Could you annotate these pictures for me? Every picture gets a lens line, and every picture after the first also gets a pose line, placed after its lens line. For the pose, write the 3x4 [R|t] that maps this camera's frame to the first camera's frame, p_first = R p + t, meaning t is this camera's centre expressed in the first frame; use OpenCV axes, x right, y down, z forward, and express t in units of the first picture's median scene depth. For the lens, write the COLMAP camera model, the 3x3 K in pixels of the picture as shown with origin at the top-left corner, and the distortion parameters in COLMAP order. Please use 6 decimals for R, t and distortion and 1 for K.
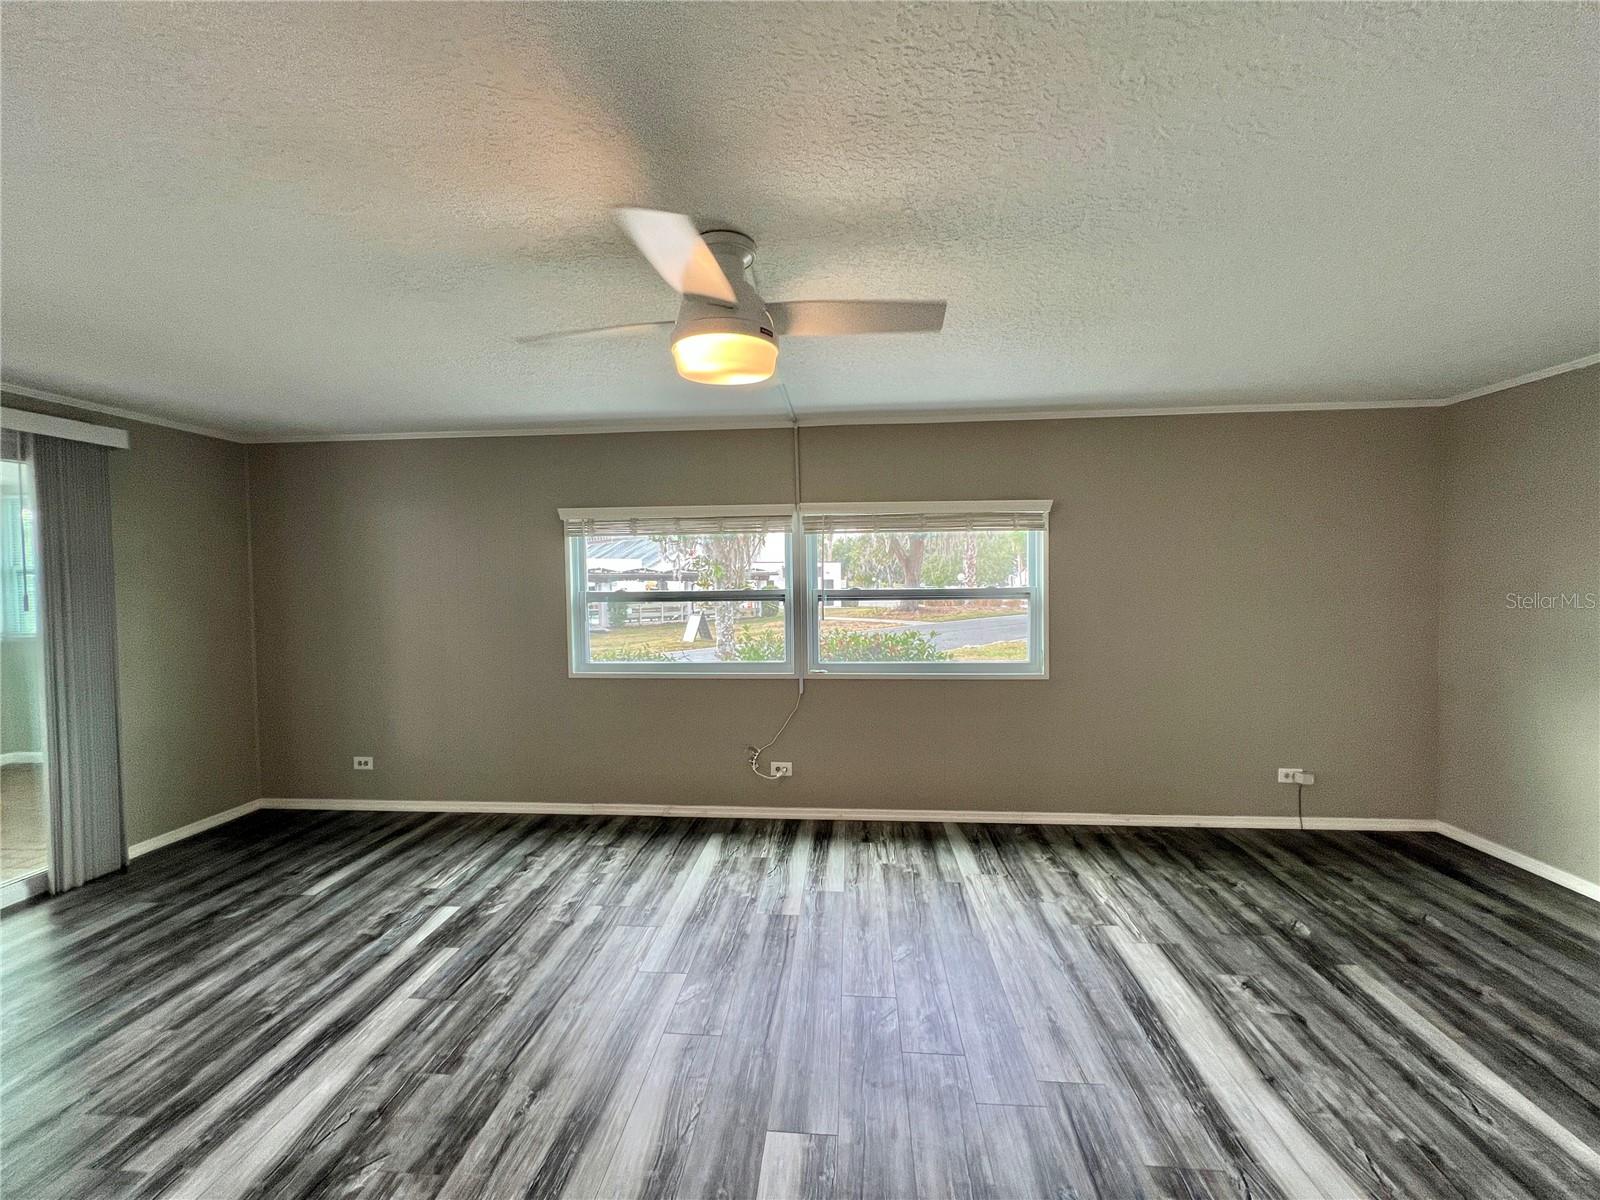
lens RADIAL K [[640.8, 0, 796.9], [0, 640.8, 599.9], [0, 0, 1]] dist [-0.003317, 0.000652]
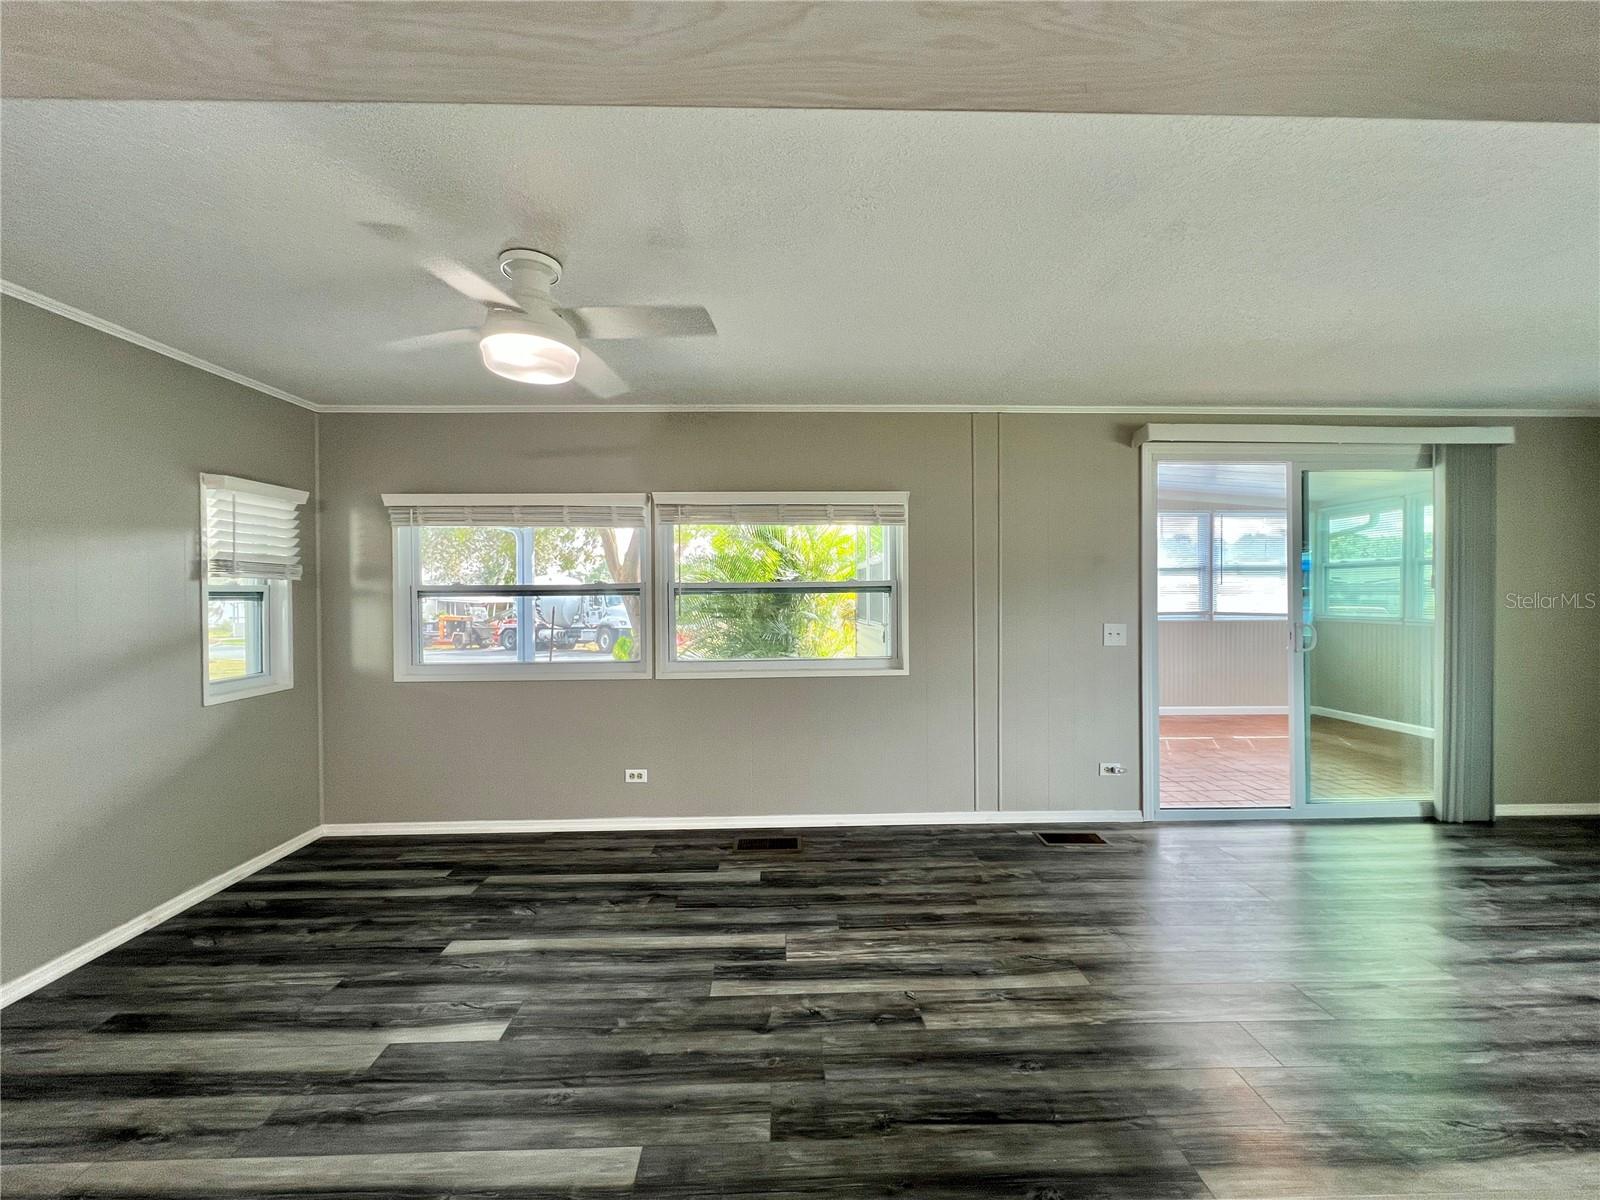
lens RADIAL K [[640.8, 0, 796.9], [0, 640.8, 599.9], [0, 0, 1]] dist [-0.003317, 0.000652]
pose [[0.115037, 0.021516, -0.993128, -0.116248], [-0.031122, 0.999353, 0.018046, 0.062225], [0.992874, 0.028832, 0.115632, -0.420490]]
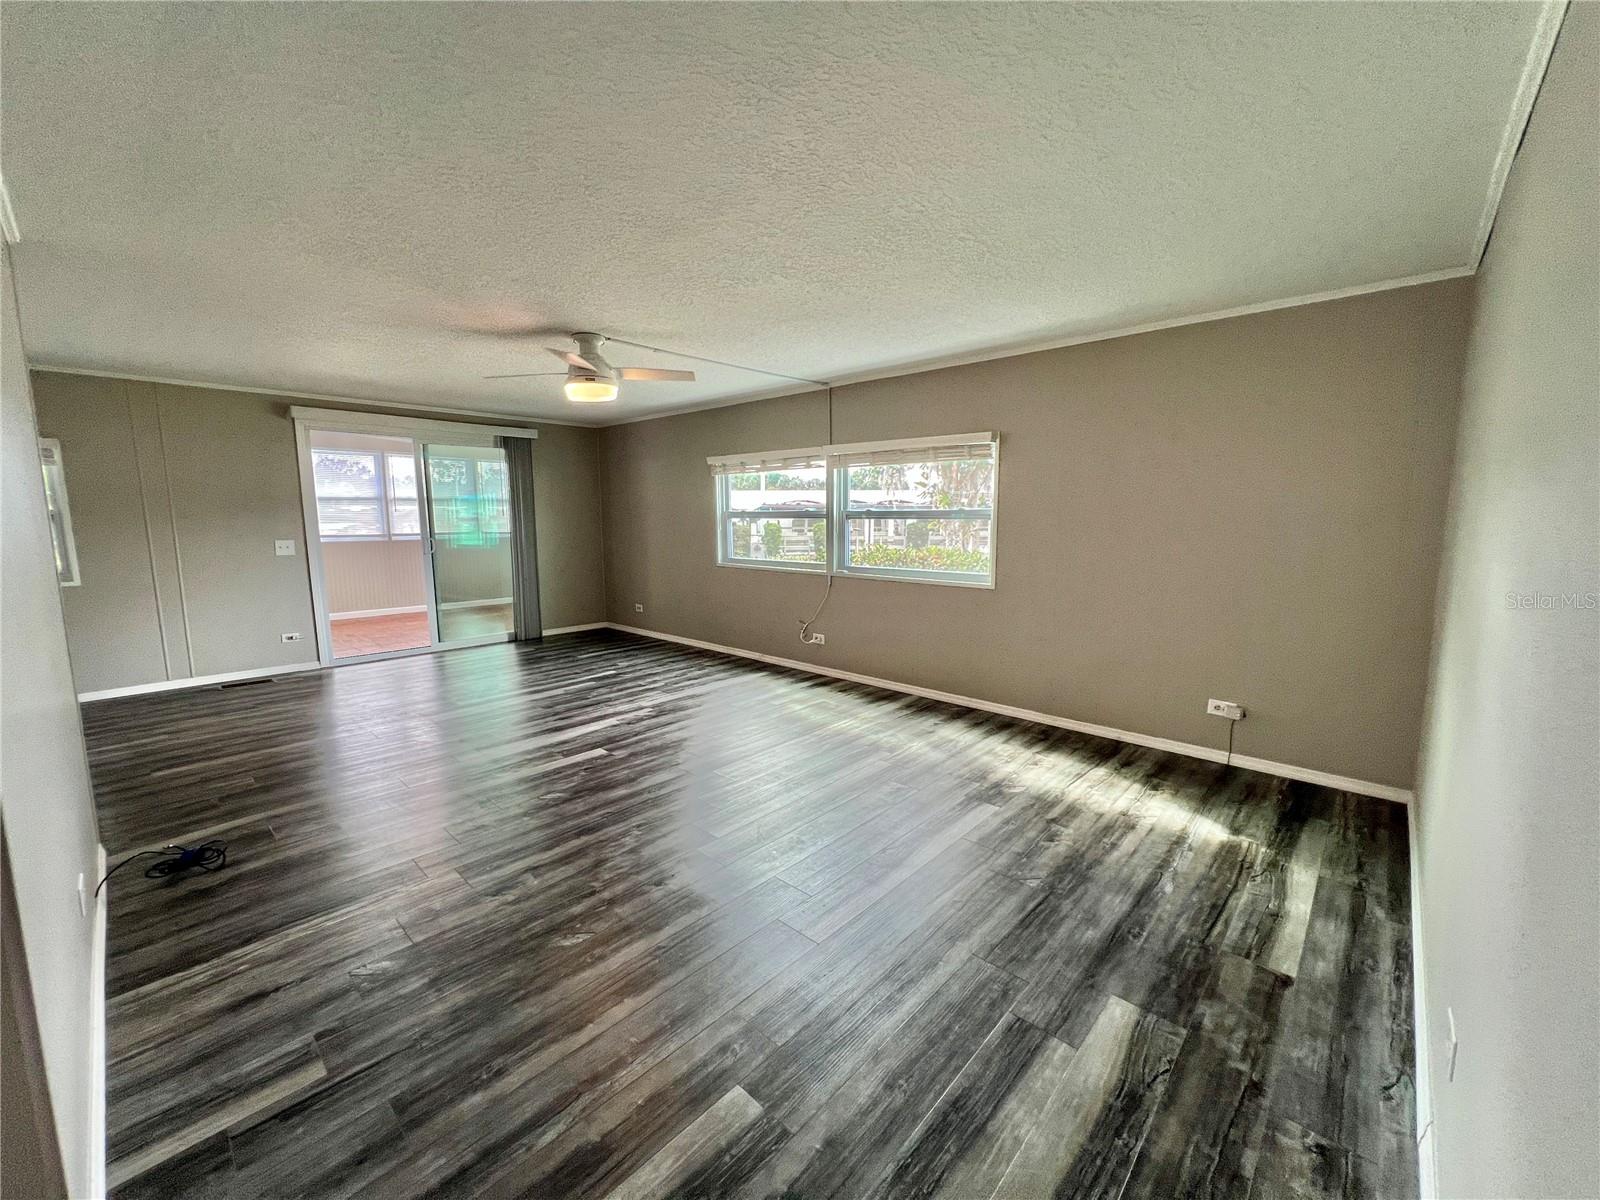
lens RADIAL K [[640.8, 0, 796.9], [0, 640.8, 599.9], [0, 0, 1]] dist [-0.003317, 0.000652]
pose [[0.786386, 0.091858, -0.610867, 1.145924], [-0.027118, 0.993062, 0.114420, 0.028257], [0.617140, -0.073413, 0.783422, -0.181452]]
